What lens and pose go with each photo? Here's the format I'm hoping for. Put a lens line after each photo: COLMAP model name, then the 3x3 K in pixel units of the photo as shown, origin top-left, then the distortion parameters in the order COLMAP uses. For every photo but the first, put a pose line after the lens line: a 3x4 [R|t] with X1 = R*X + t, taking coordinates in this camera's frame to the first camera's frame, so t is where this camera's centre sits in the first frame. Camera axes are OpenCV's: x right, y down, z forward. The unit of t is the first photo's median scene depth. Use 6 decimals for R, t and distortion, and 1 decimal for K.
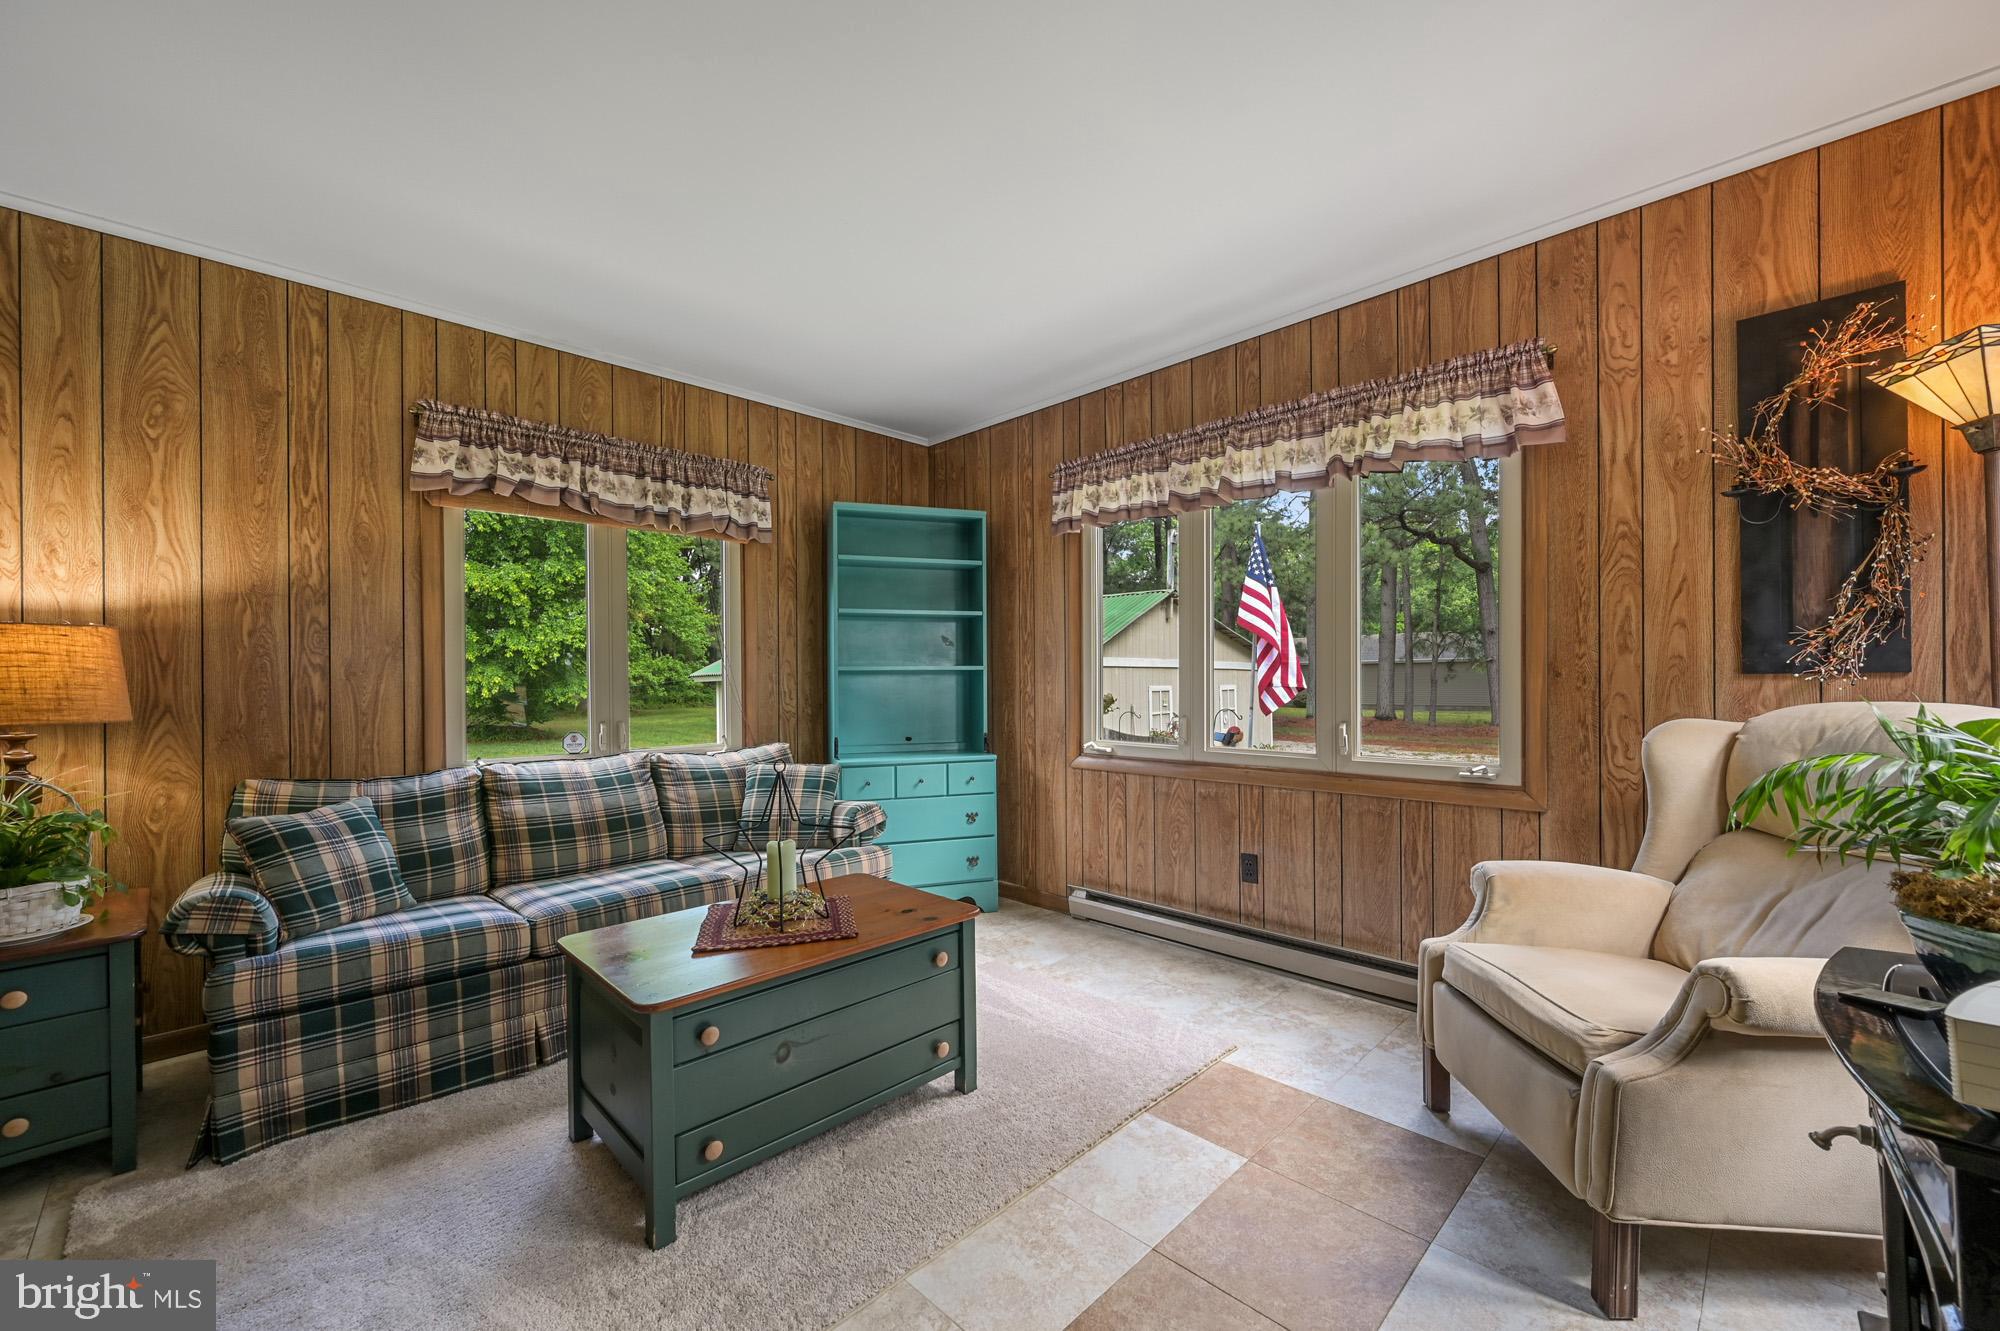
lens RADIAL K [[793.6, 0, 1003.8], [0, 793.6, 678.0], [0, 0, 1]] dist [0.000794, 0.000254]
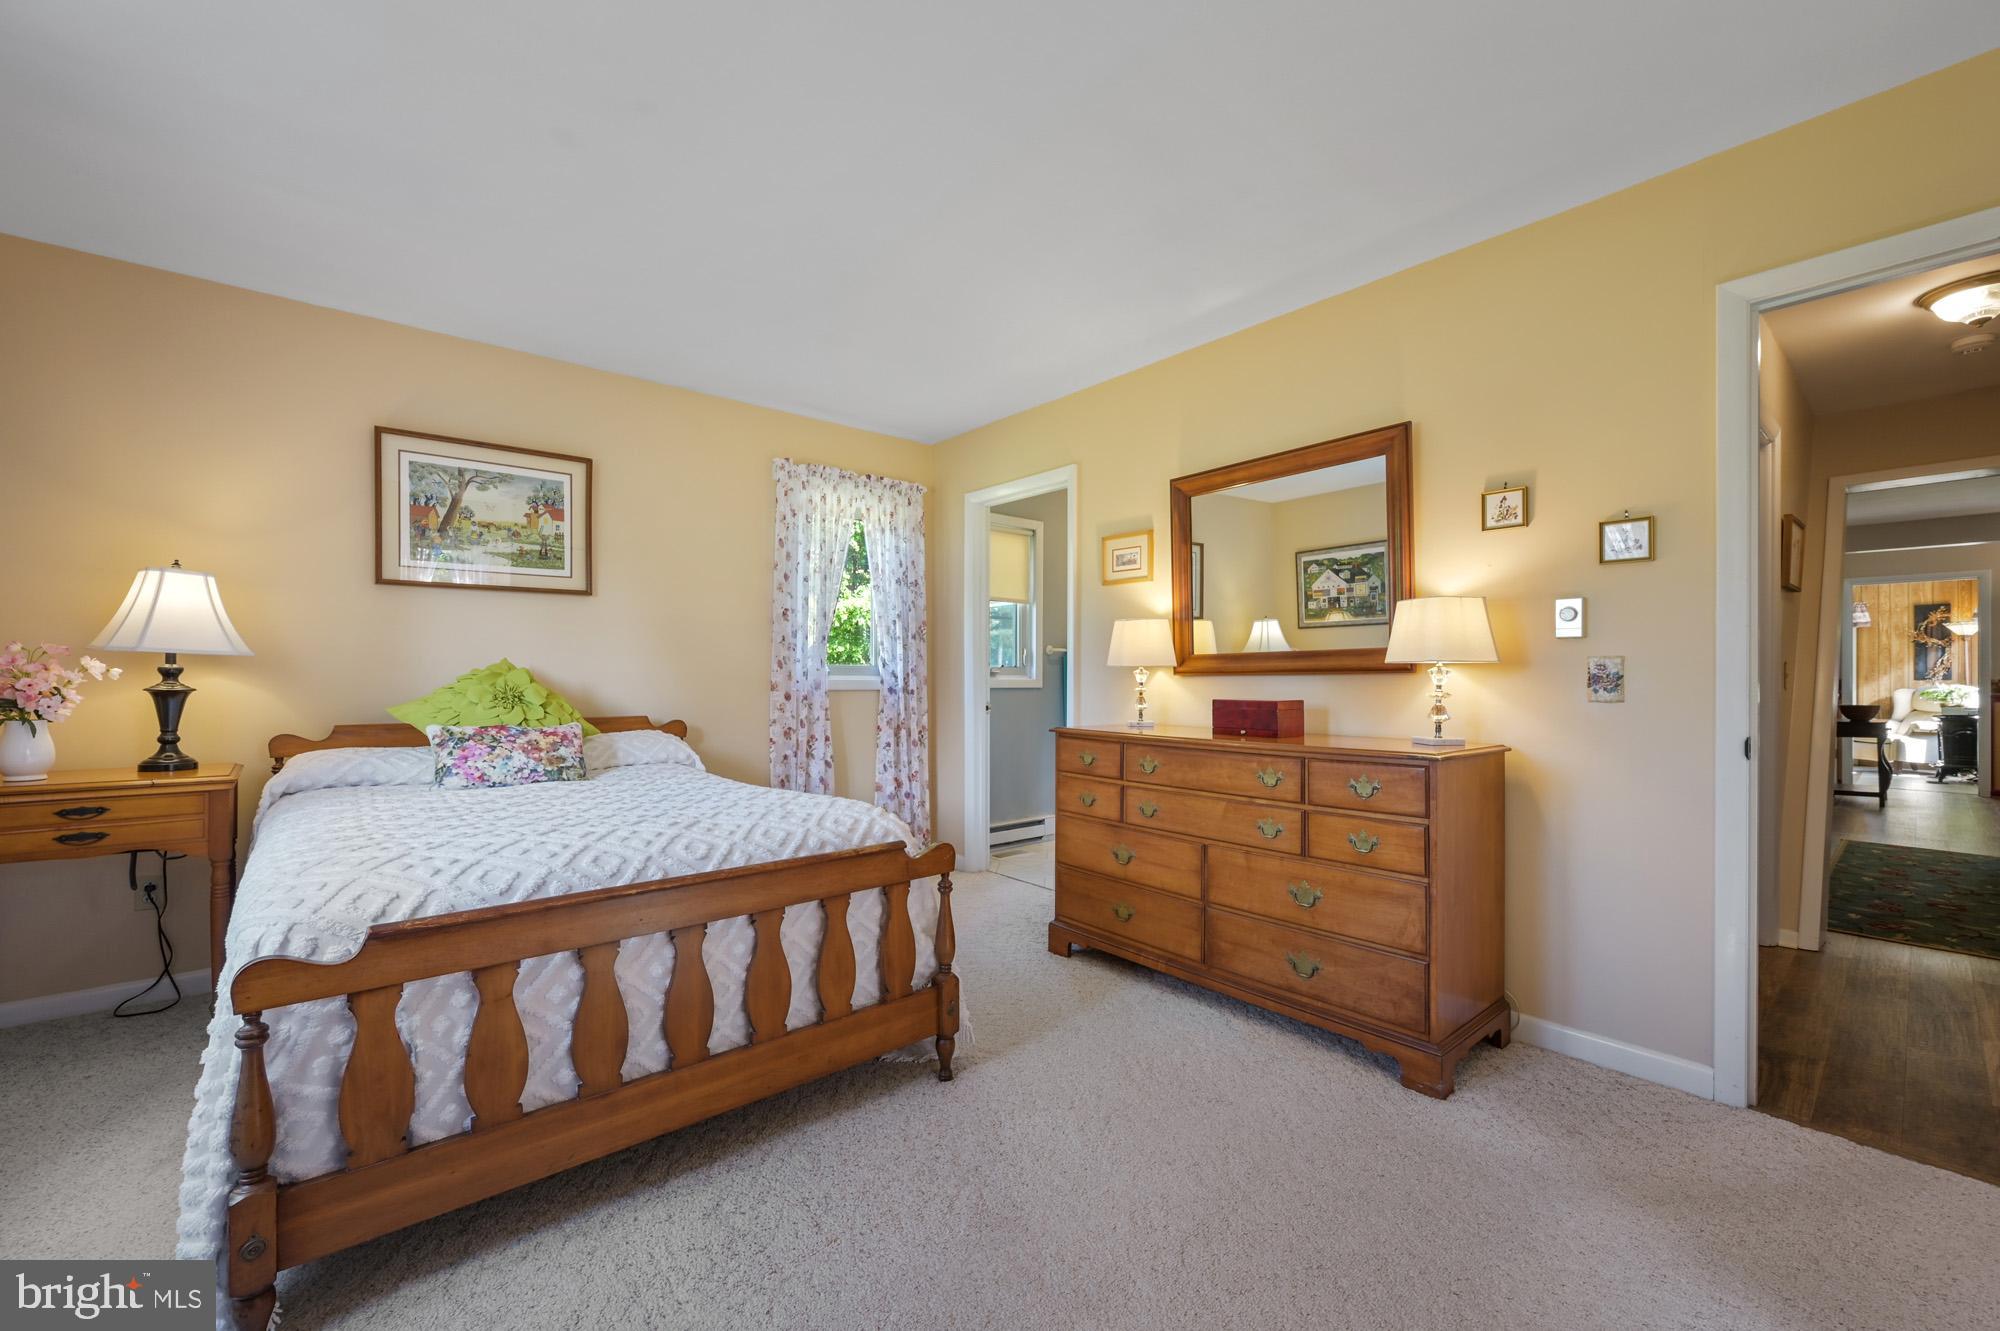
lens RADIAL K [[803.3, 0, 999.0], [0, 803.3, 674.4], [0, 0, 1]] dist [-0.000168, -0.000016]
pose [[0.997339, 0.006315, -0.072629, -4.373369], [-0.006330, 0.999980, 0.000017, -0.005830], [0.072628, 0.000443, 0.997359, -4.375553]]
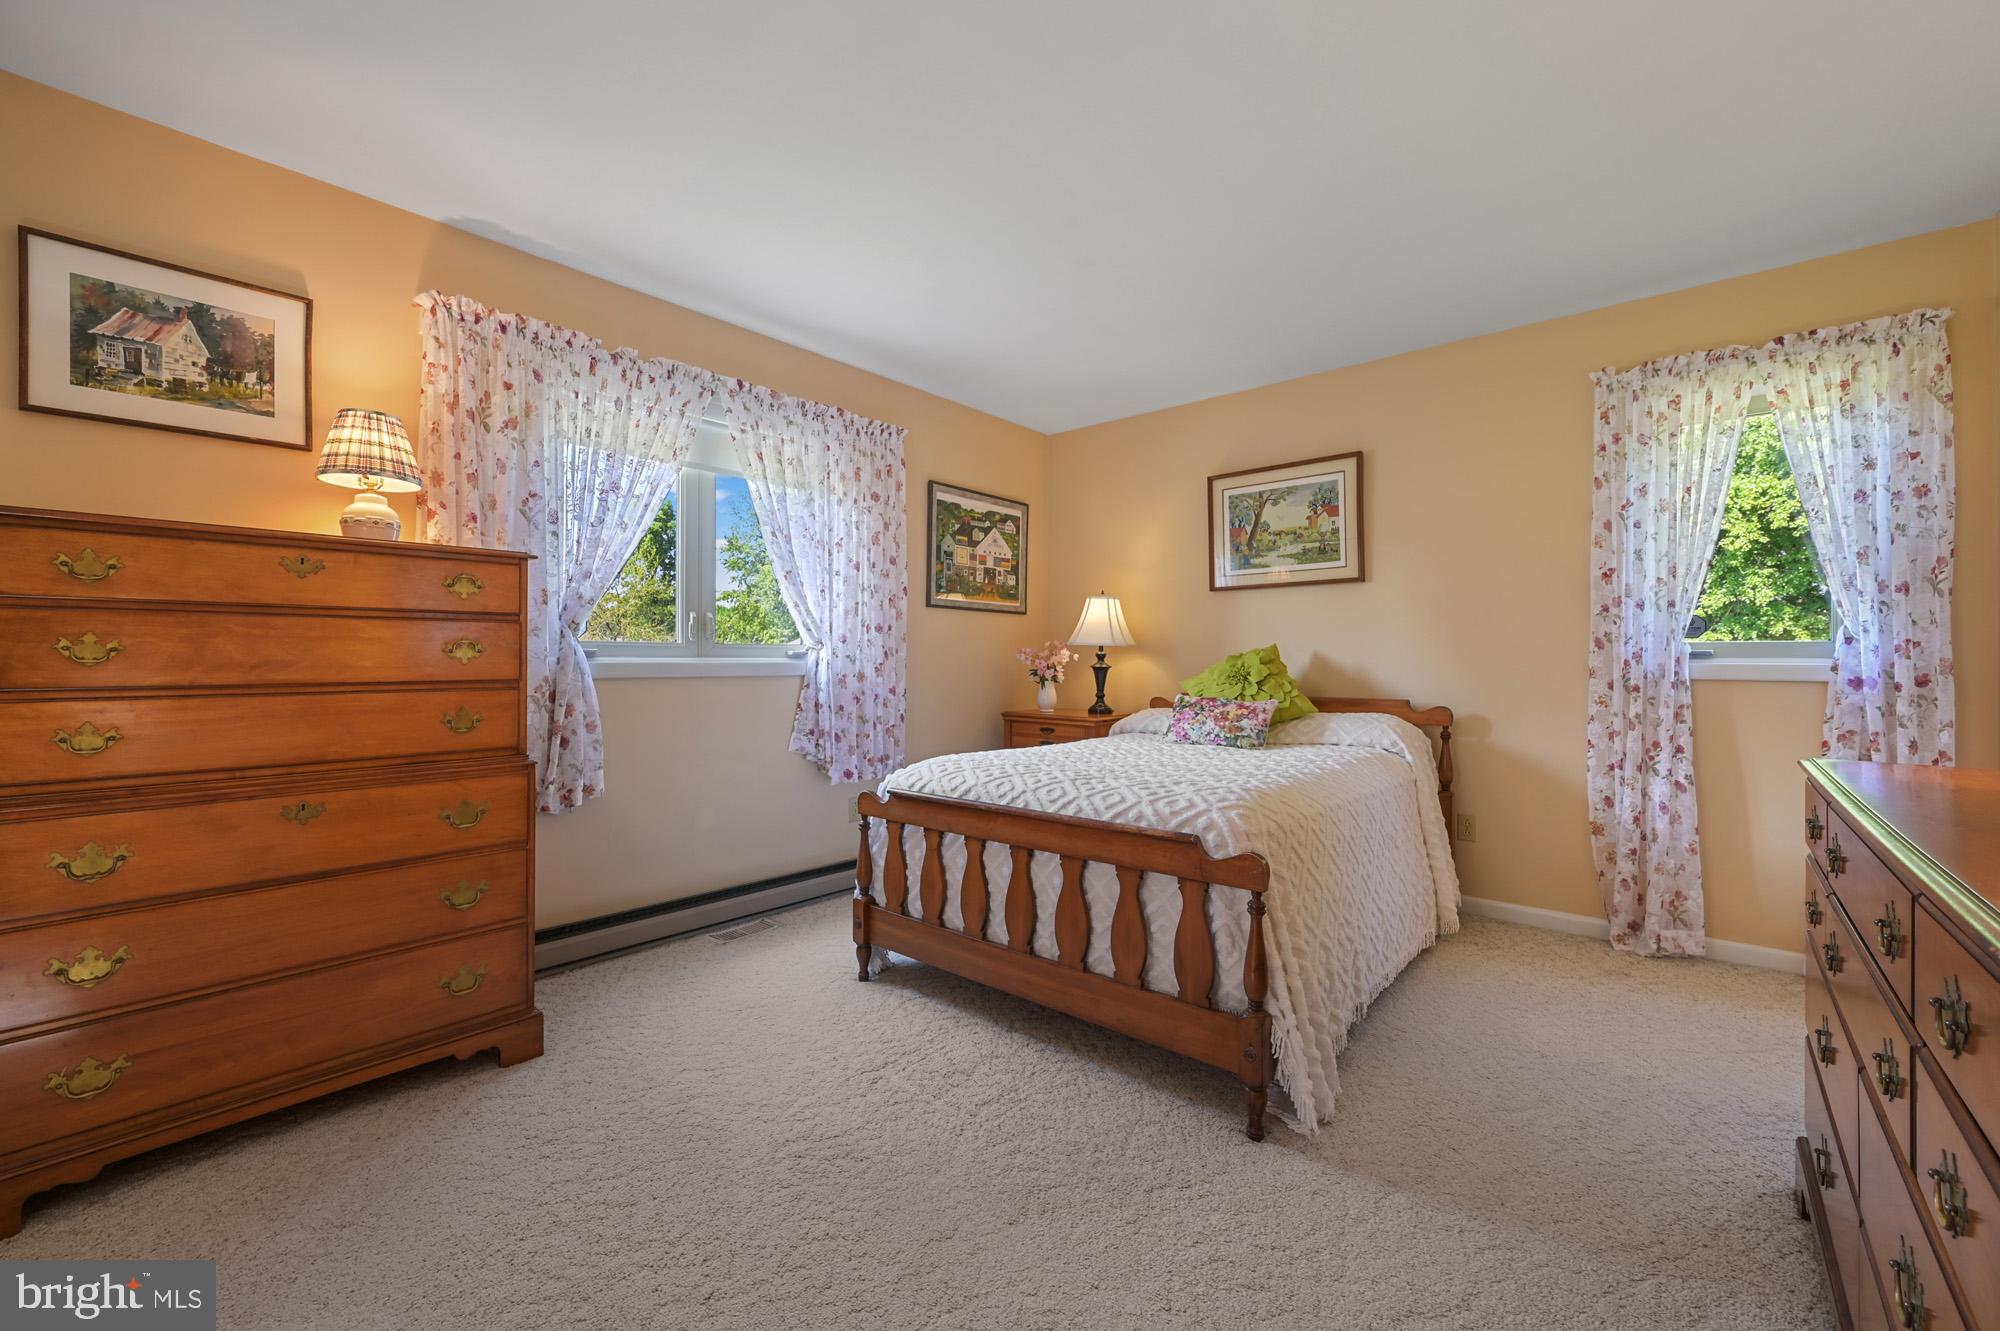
lens RADIAL K [[799.3, 0, 1001.3], [0, 799.3, 659.1], [0, 0, 1]] dist [-0.000899, -0.000236]
pose [[0.076878, 0.005081, -0.997028, -2.681704], [-0.000135, 0.999987, 0.005085, -0.003924], [0.997041, -0.000257, 0.076877, -2.707078]]
